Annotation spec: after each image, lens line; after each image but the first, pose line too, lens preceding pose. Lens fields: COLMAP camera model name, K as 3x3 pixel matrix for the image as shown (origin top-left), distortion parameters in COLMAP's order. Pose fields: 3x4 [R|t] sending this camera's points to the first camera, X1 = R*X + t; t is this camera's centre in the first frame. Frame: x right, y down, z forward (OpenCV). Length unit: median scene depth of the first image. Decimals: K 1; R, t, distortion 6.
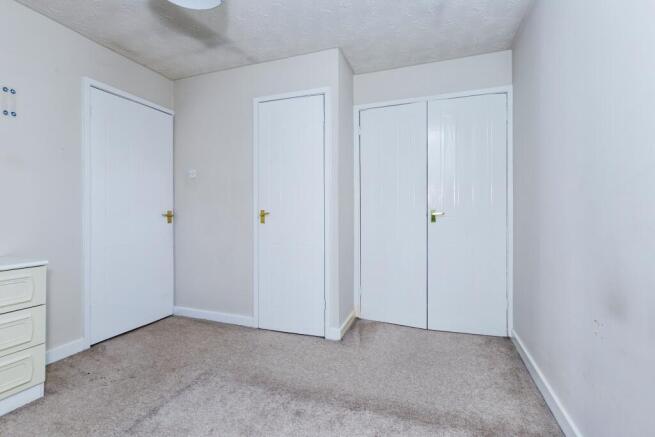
lens RADIAL K [[299.3, 0, 324.1], [0, 299.3, 216.7], [0, 0, 1]] dist [0.000362, 0.000027]
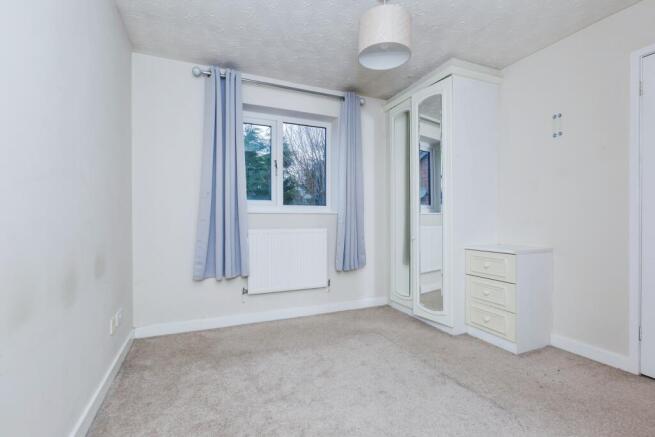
lens RADIAL K [[299.3, 0, 324.1], [0, 299.3, 216.7], [0, 0, 1]] dist [0.000362, 0.000027]
pose [[-0.718364, -0.004790, -0.695651, 0.518439], [-0.003118, 0.999988, -0.003666, 0.006144], [0.695660, -0.000465, -0.718371, 1.220859]]
